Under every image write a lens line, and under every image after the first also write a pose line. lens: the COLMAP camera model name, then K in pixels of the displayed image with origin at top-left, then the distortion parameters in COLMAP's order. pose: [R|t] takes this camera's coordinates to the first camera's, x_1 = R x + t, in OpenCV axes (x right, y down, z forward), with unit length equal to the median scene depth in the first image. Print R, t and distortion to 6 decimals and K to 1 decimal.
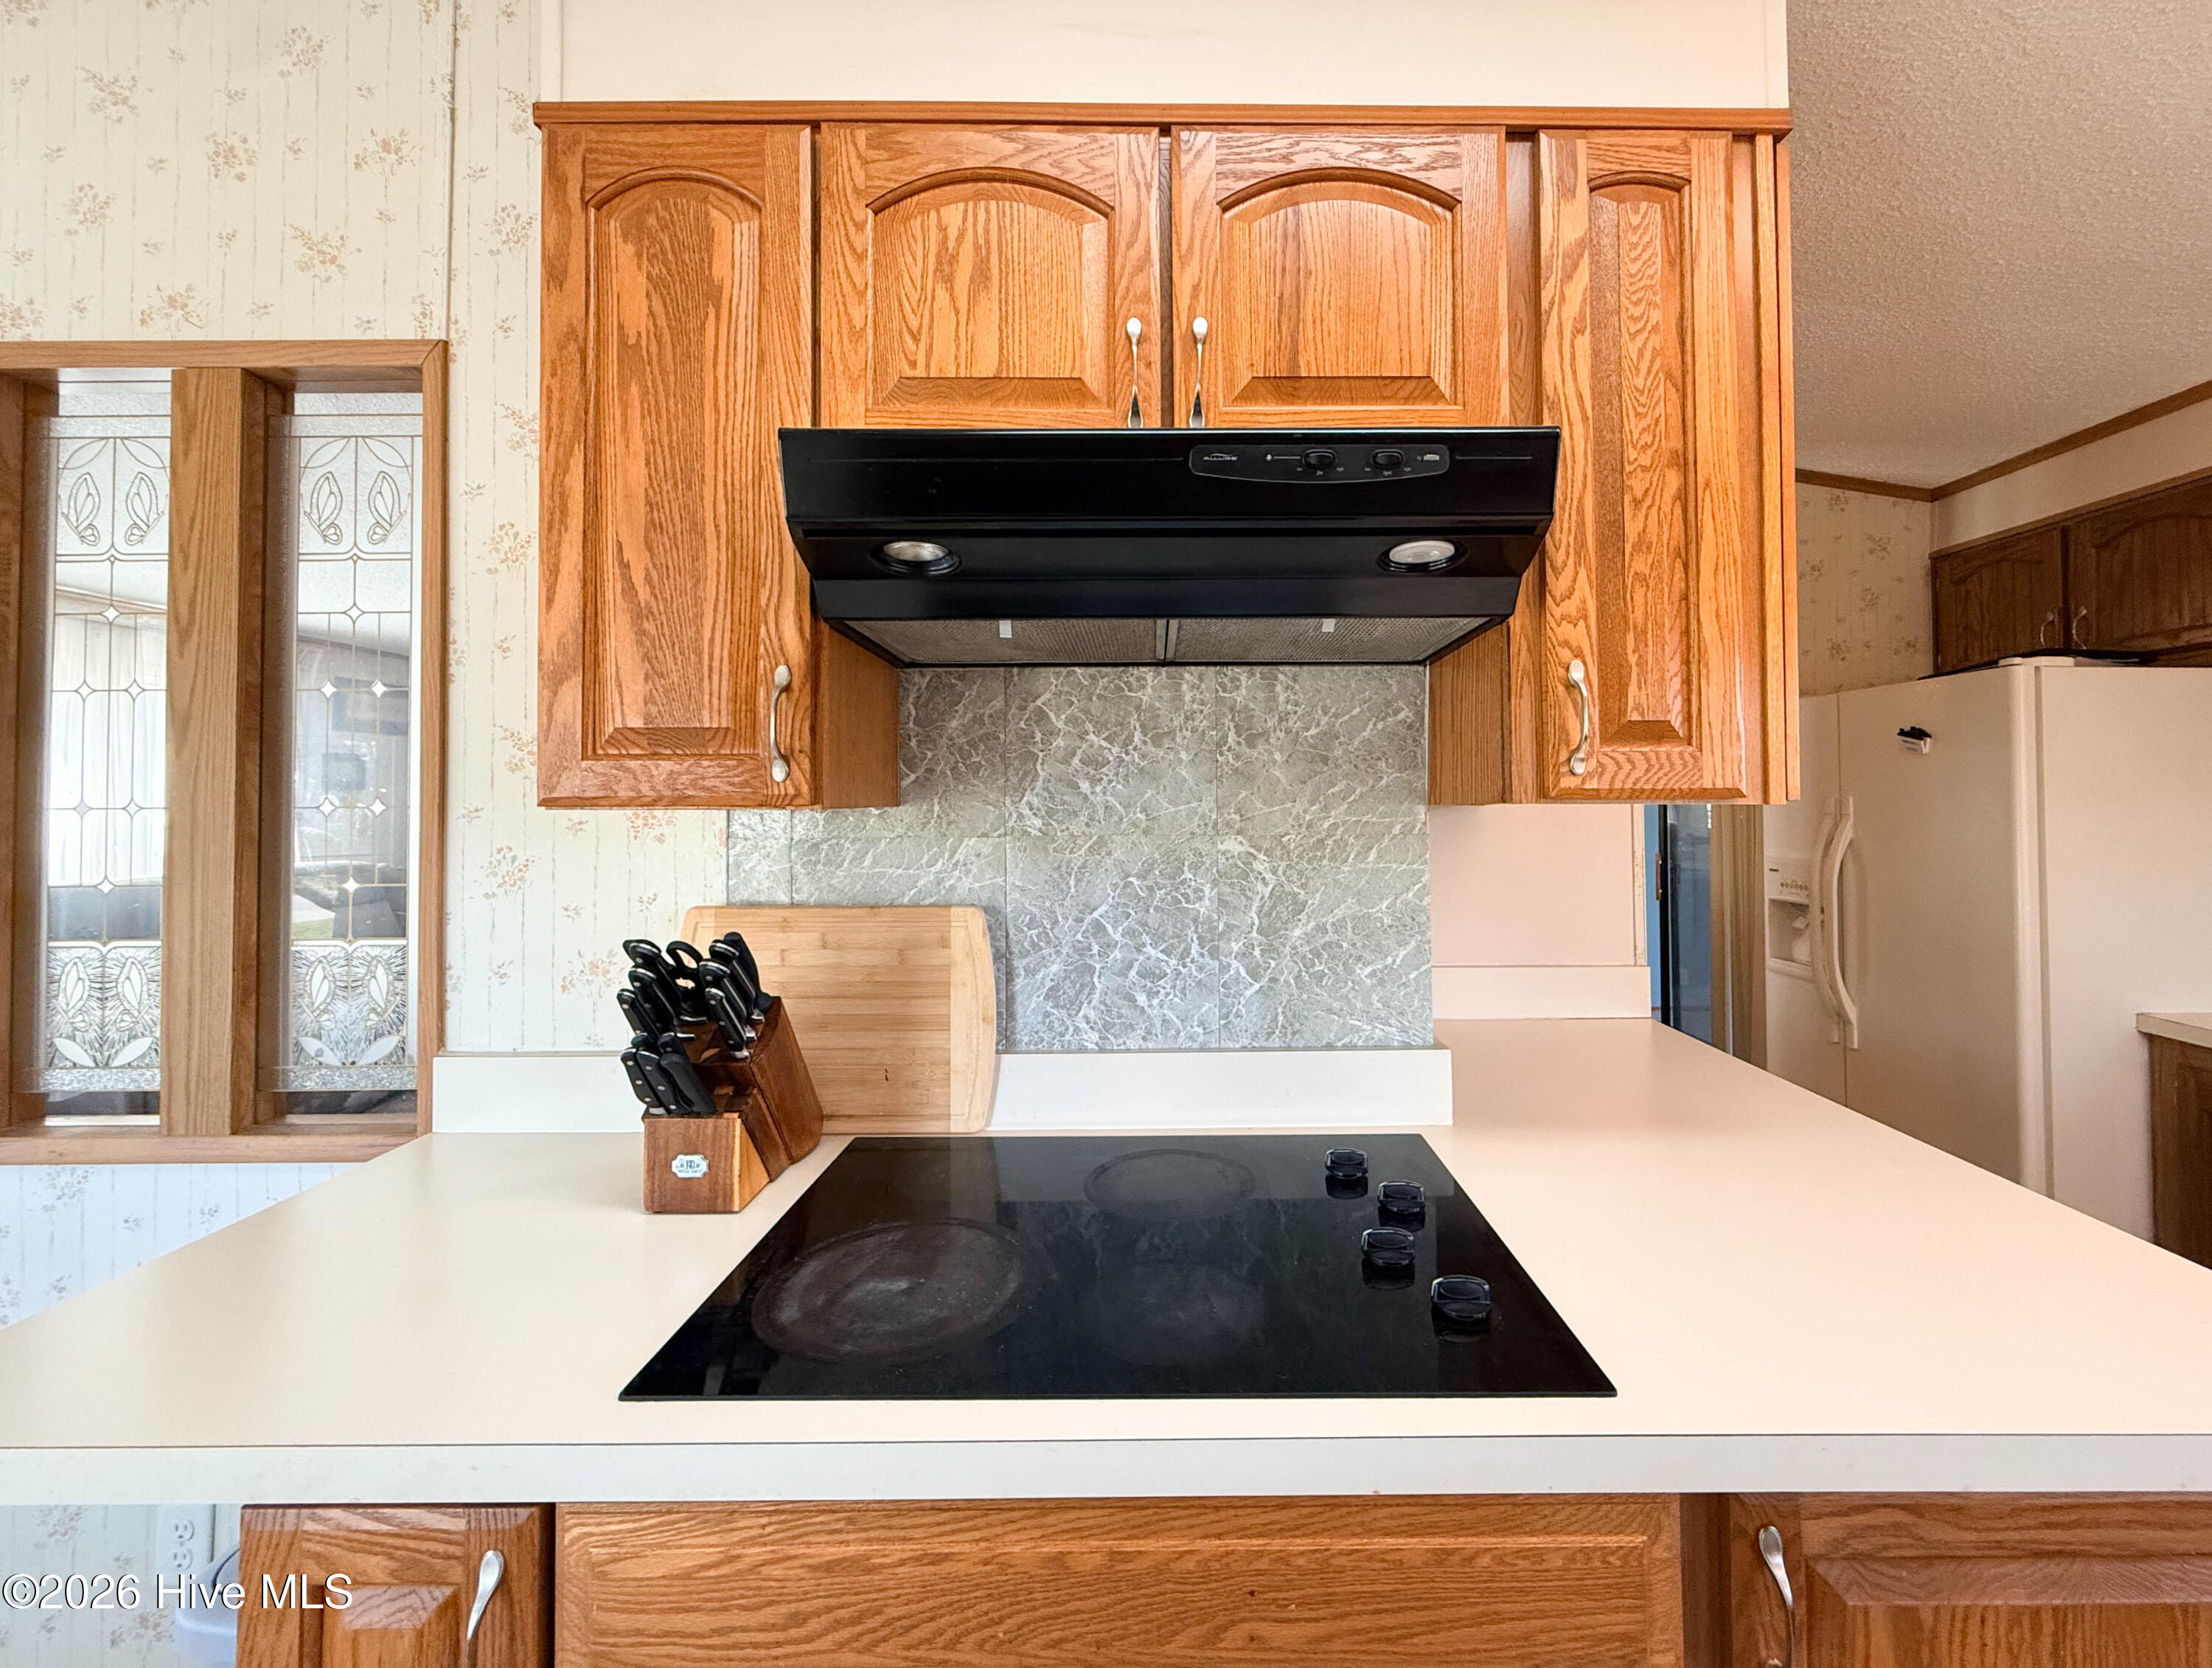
lens RADIAL K [[909.7, 0, 1151.8], [0, 909.7, 764.7], [0, 0, 1]] dist [-0.002320, 0.000576]
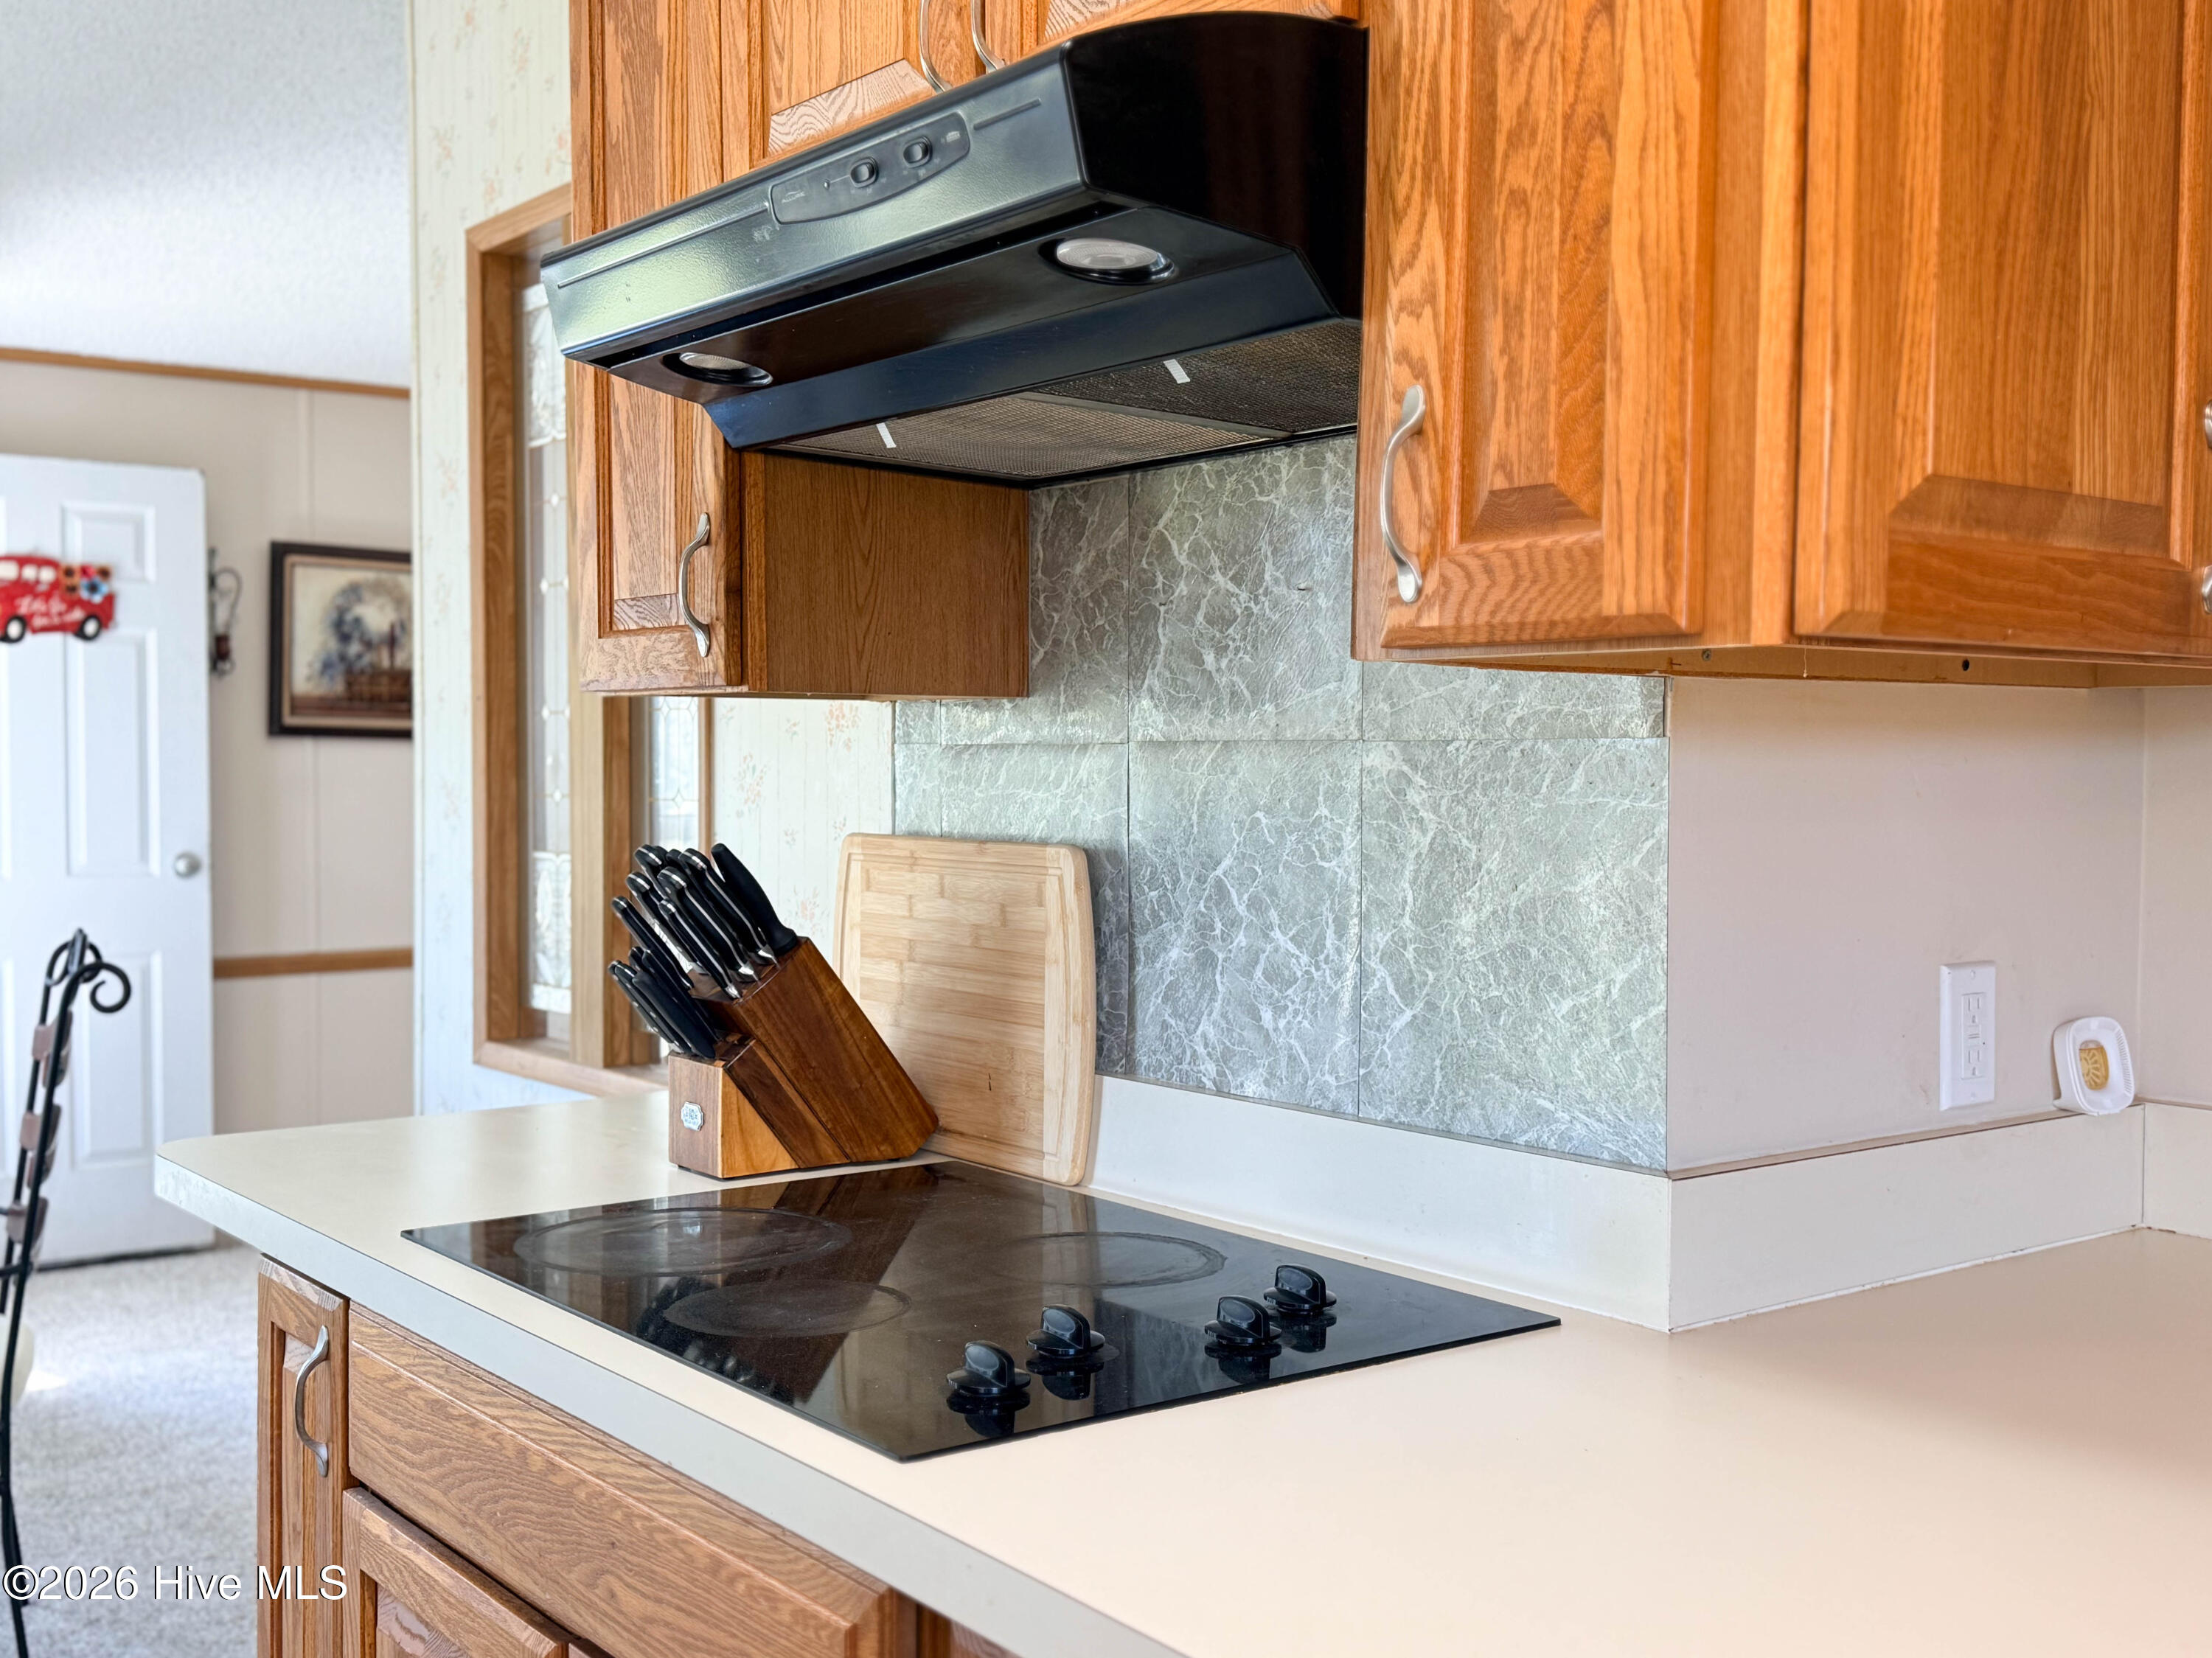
lens RADIAL K [[2253.1, 0, 1110.4], [0, 2253.1, 823.7], [0, 0, 1]] dist [0.083225, 0.000000]
pose [[0.608892, 0.029836, -0.792692, 1.088437], [0.022772, 0.998223, 0.055064, 0.049209], [0.792926, -0.051579, 0.607131, 0.034197]]
